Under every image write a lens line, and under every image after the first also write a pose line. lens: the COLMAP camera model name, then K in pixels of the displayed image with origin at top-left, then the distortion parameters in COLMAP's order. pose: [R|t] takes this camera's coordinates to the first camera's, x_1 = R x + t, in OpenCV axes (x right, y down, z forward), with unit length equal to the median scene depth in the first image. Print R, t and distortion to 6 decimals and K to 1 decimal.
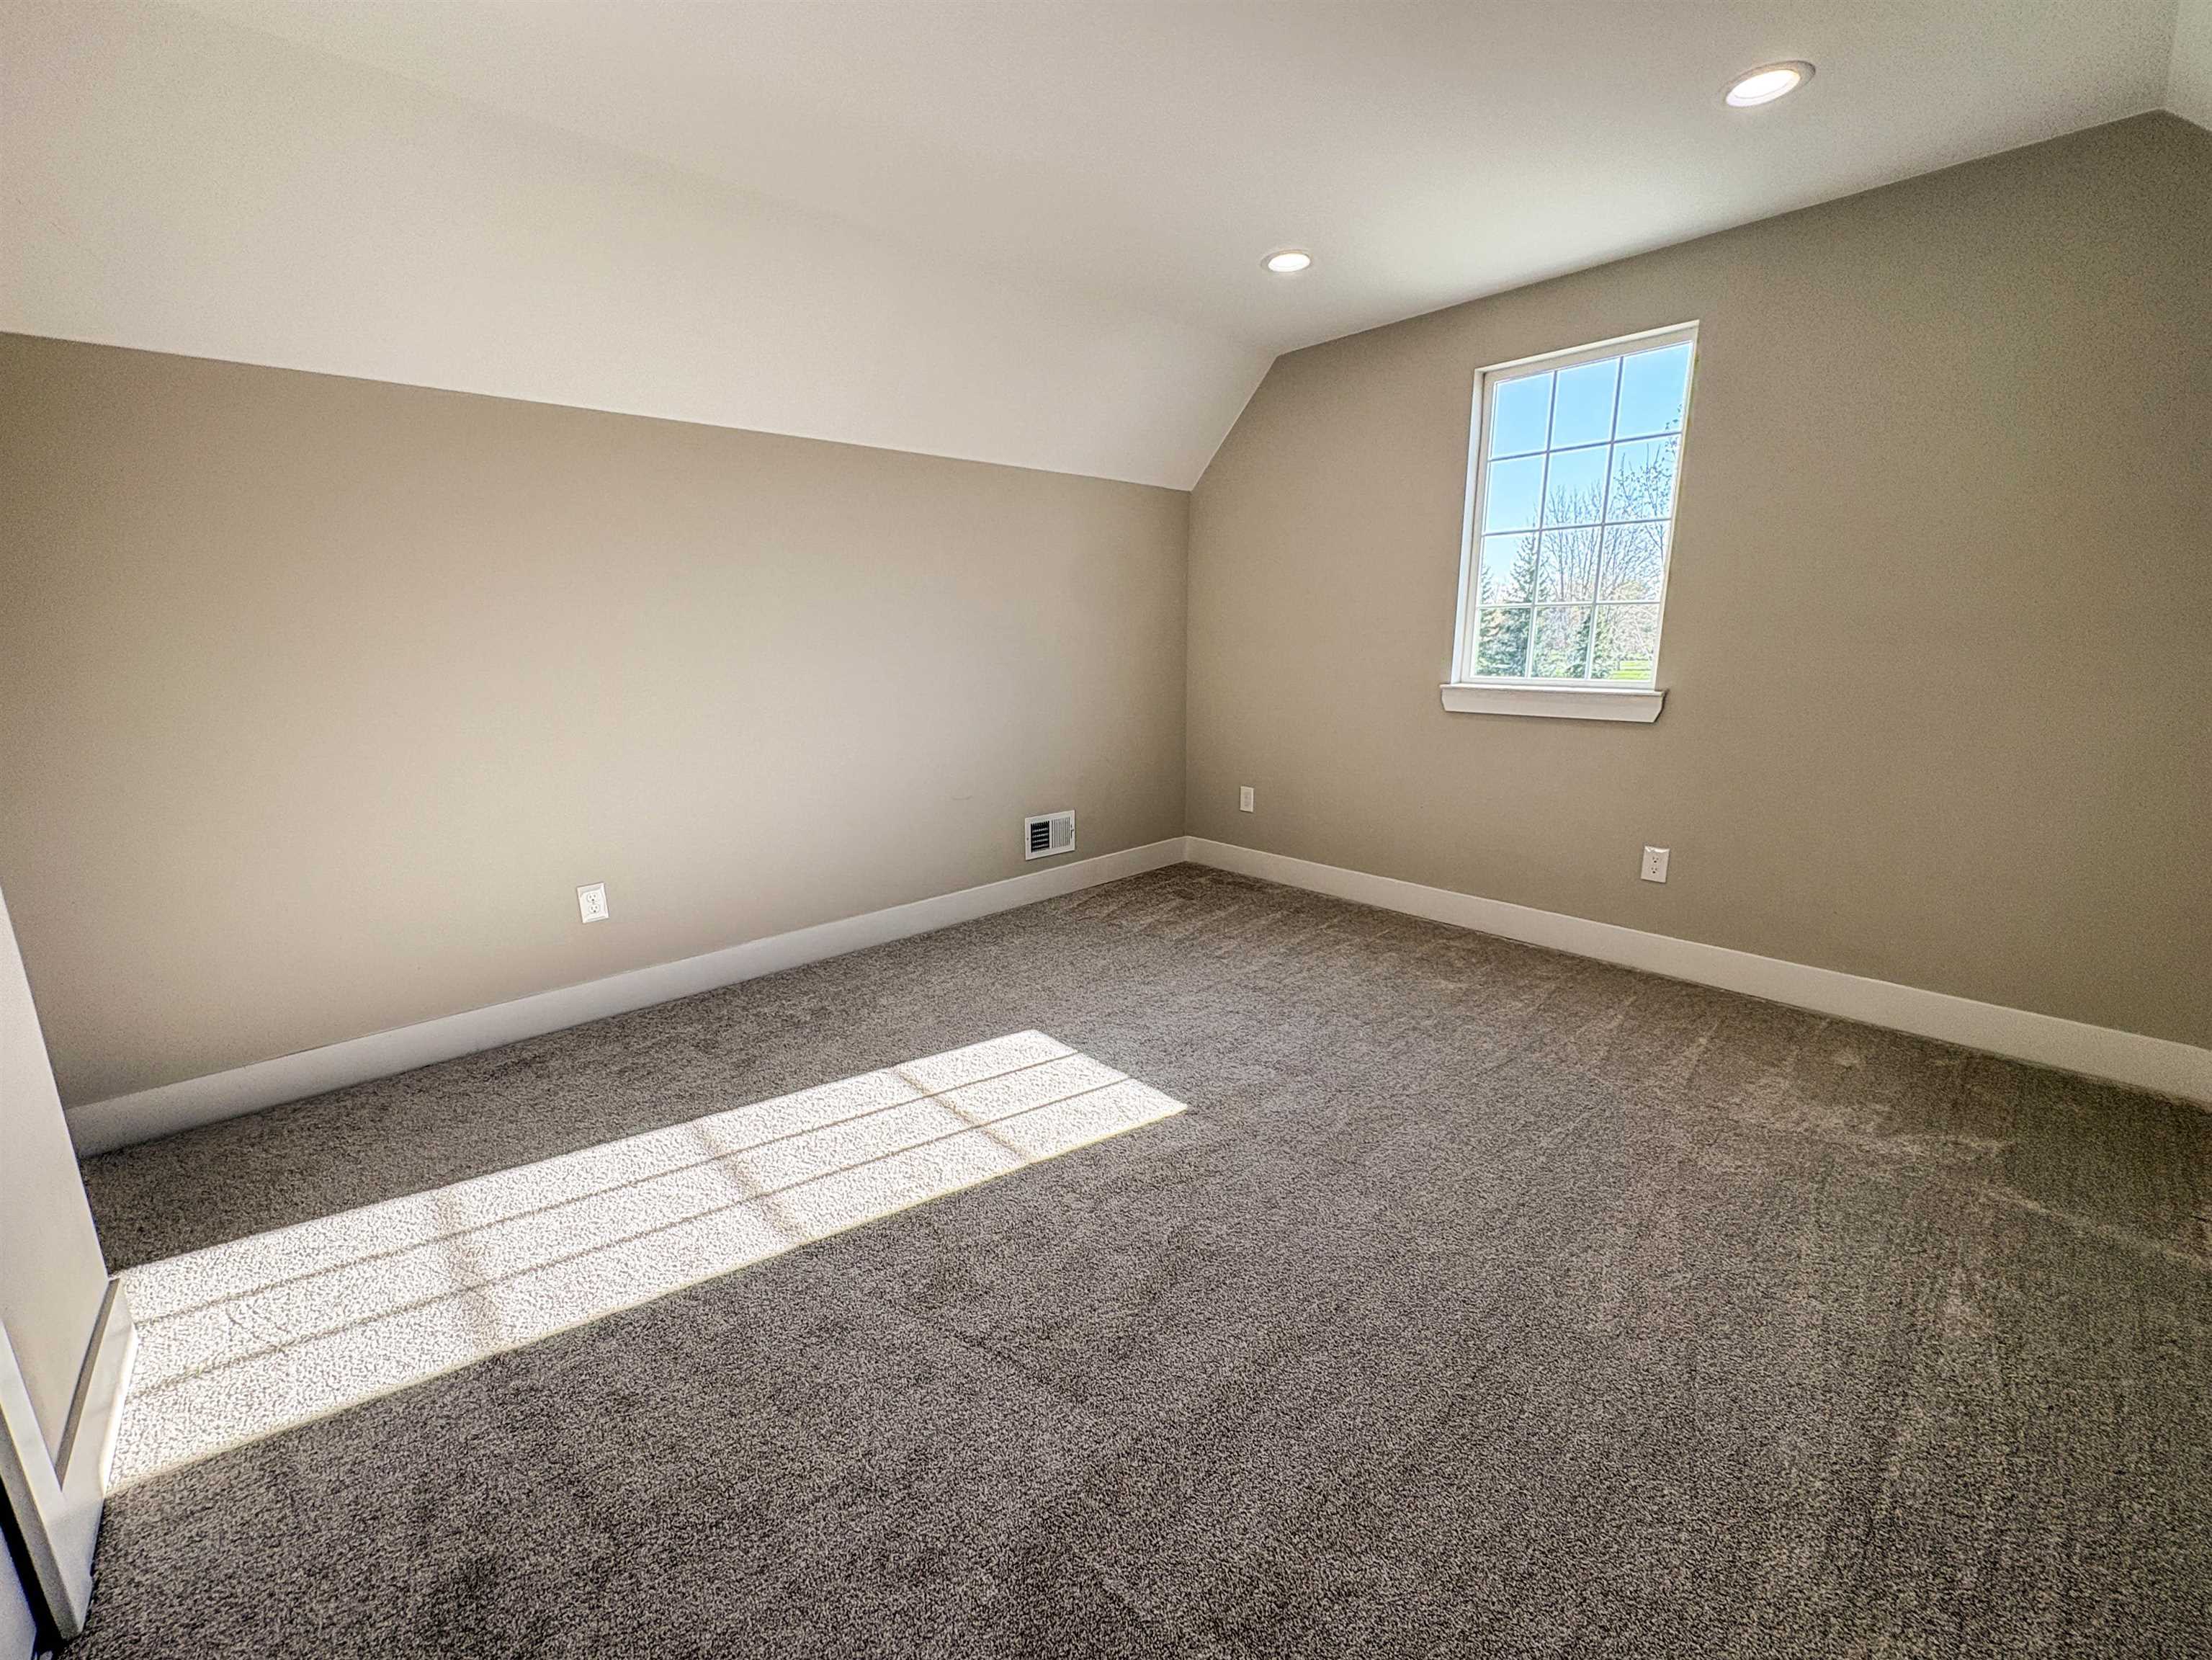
lens RADIAL K [[896.7, 0, 1097.6], [0, 896.7, 838.0], [0, 0, 1]] dist [-0.000449, -0.000111]
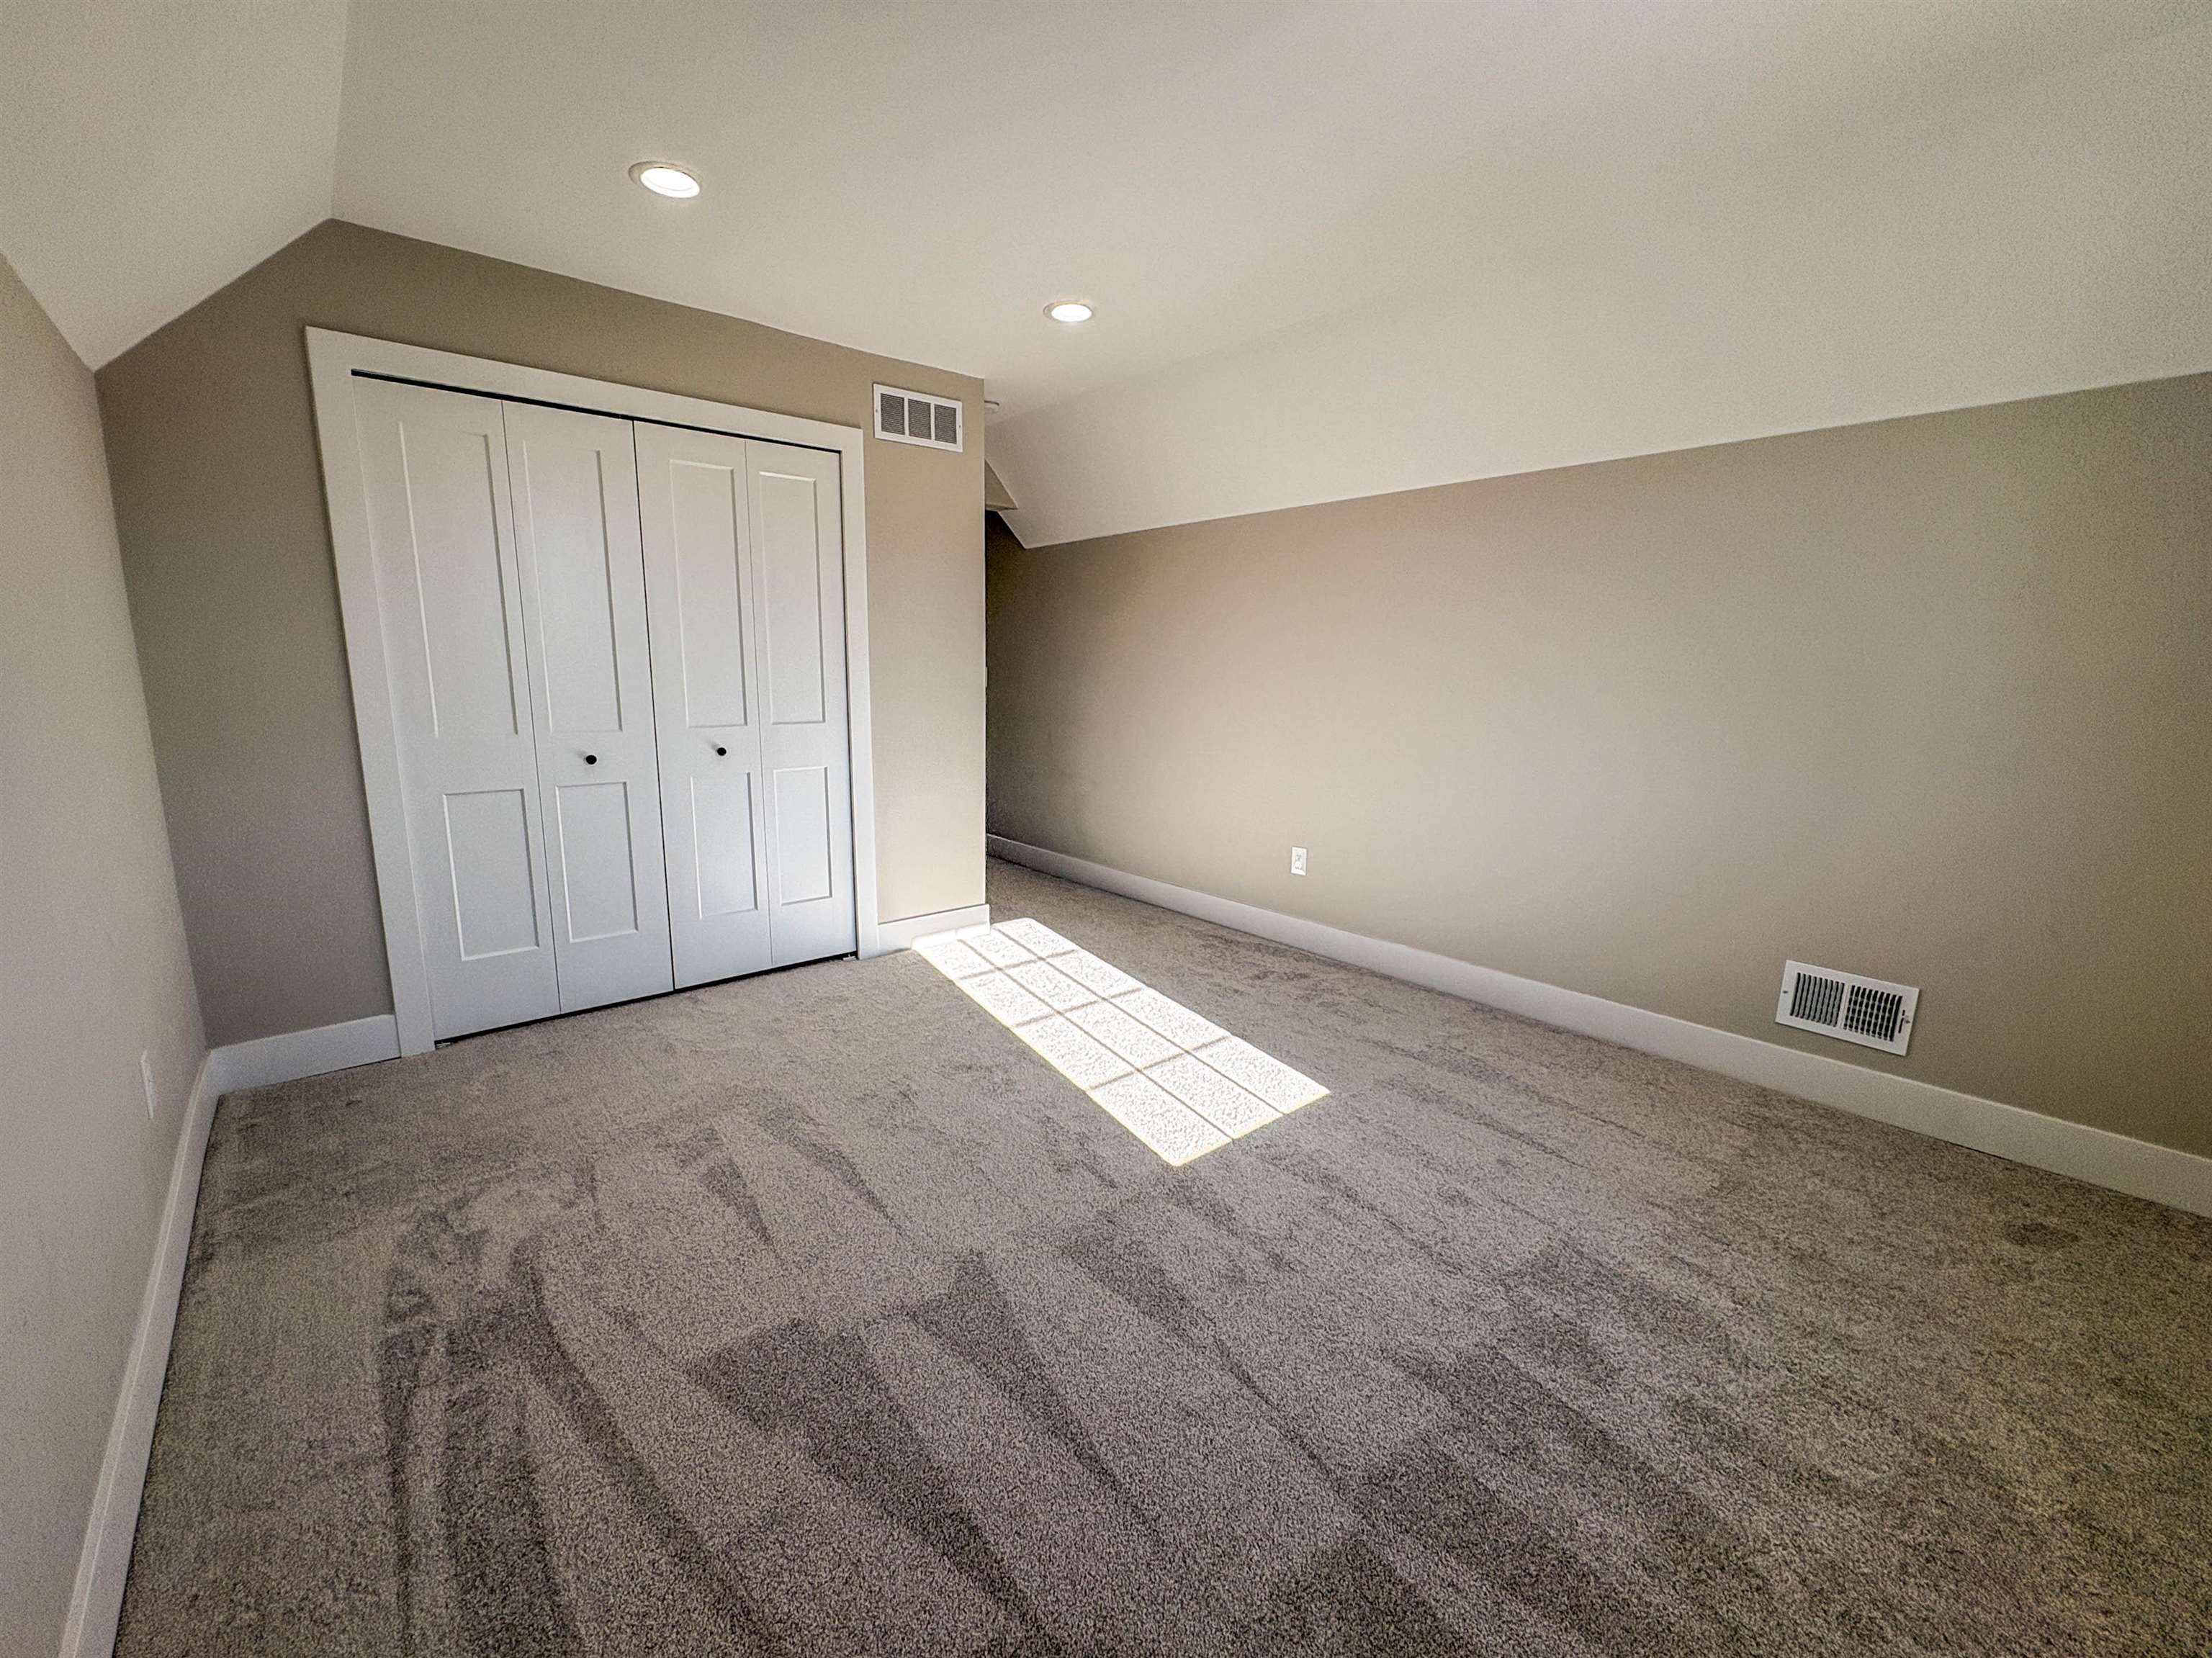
lens RADIAL K [[896.5, 0, 1097.6], [0, 896.5, 837.0], [0, 0, 1]] dist [-0.000449, -0.000111]
pose [[-0.019971, 0.203507, -0.978870, 0.865343], [-0.242563, 0.948828, 0.202210, -0.184015], [0.969930, 0.241476, 0.030415, 0.721771]]
